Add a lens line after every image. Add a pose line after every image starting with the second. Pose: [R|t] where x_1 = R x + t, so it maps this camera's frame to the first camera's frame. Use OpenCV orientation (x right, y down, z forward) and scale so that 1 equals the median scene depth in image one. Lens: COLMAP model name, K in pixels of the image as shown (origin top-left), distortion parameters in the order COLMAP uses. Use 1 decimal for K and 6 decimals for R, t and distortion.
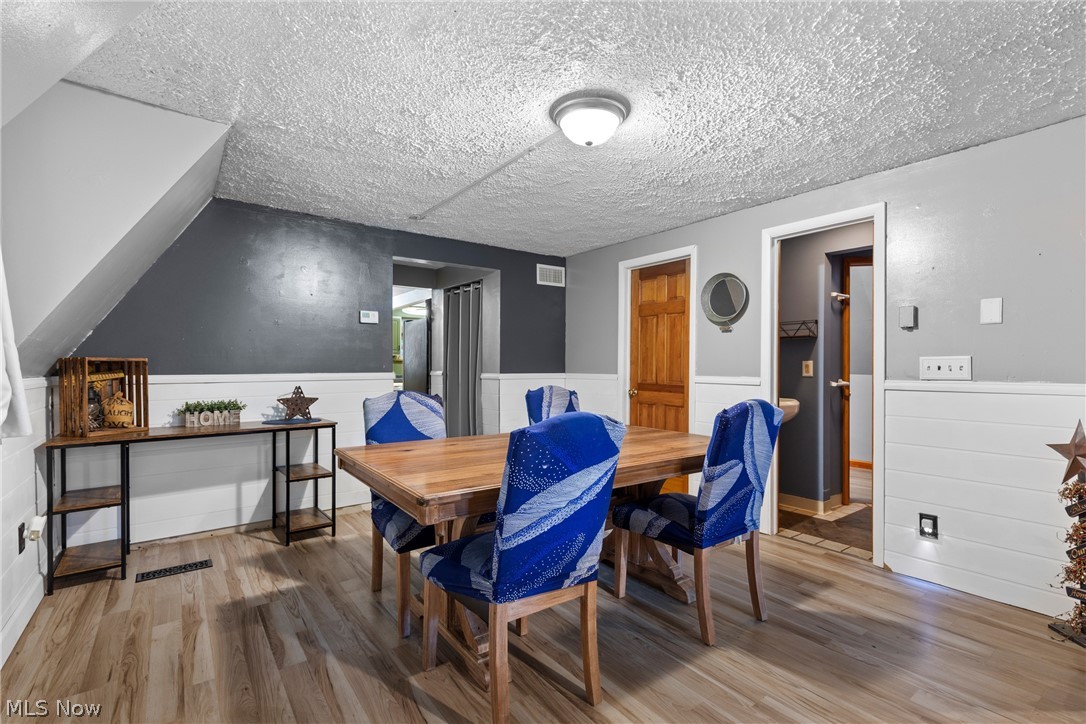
lens RADIAL K [[489.7, 0, 540.4], [0, 489.7, 368.7], [0, 0, 1]] dist [0.008925, -0.002747]
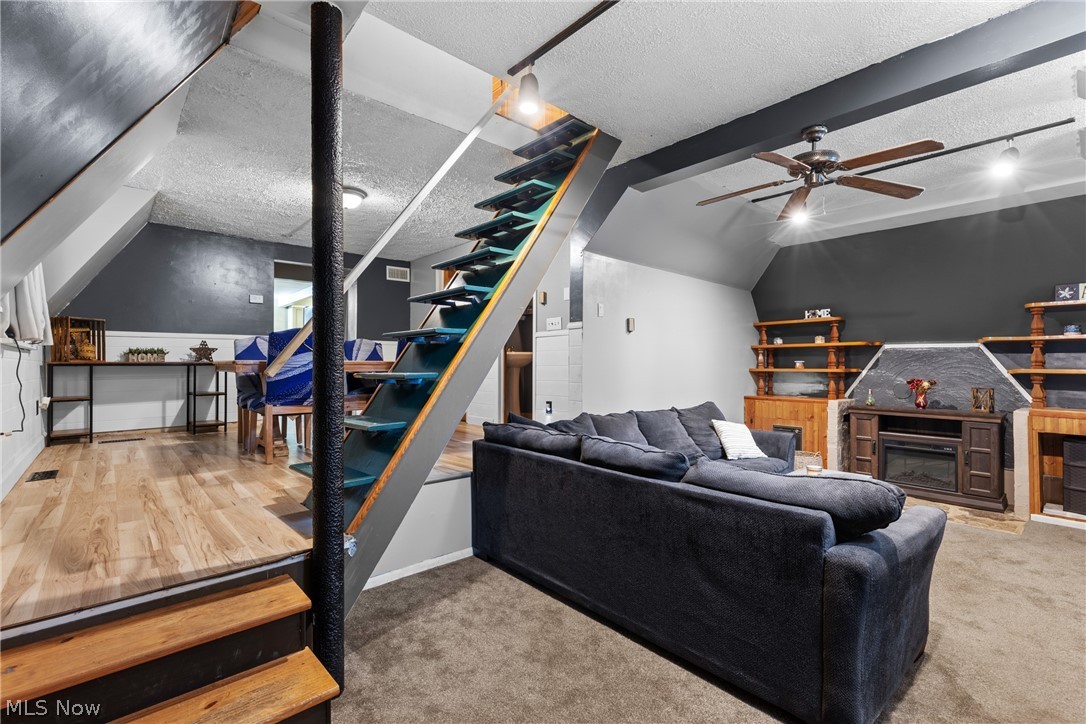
lens RADIAL K [[489.7, 0, 543.3], [0, 489.7, 361.5], [0, 0, 1]] dist [0.008925, -0.002747]
pose [[0.996459, -0.002784, 0.084037, 0.517011], [0.004055, 0.999880, -0.014959, 0.145015], [-0.083985, 0.015247, 0.996350, -0.750628]]
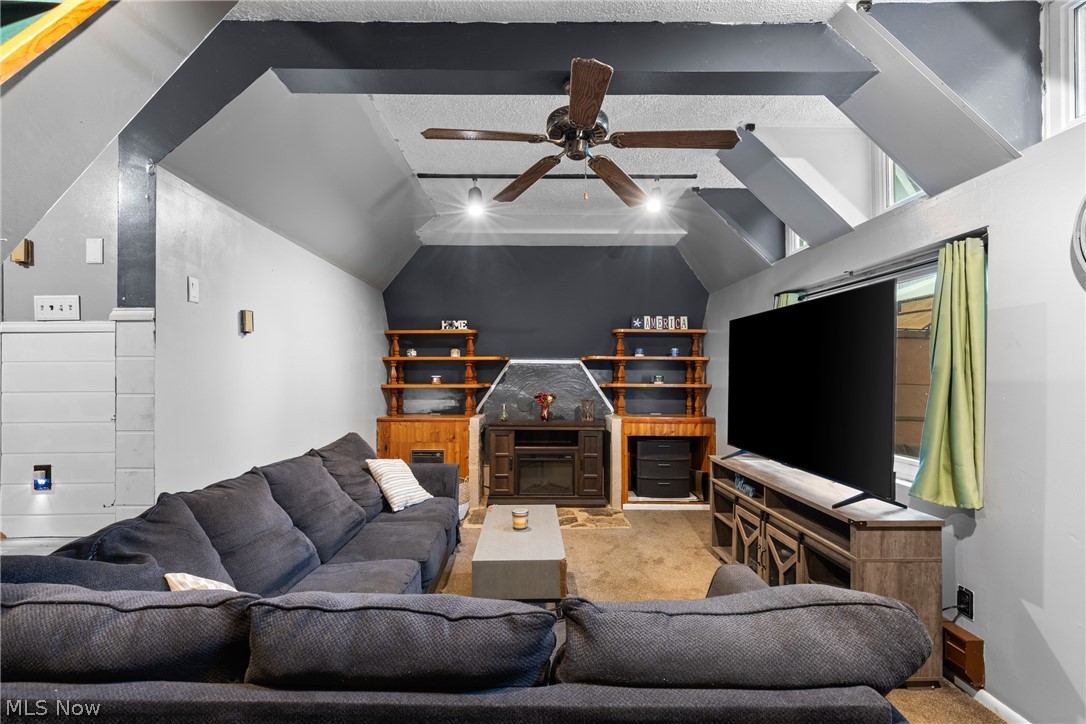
lens RADIAL K [[489.7, 0, 546.2], [0, 489.7, 373.0], [0, 0, 1]] dist [0.008925, -0.002747]
pose [[0.591357, -0.006674, 0.806382, 0.511630], [0.009325, 0.999955, 0.001437, 0.110438], [-0.806356, 0.006670, 0.591393, -0.269062]]
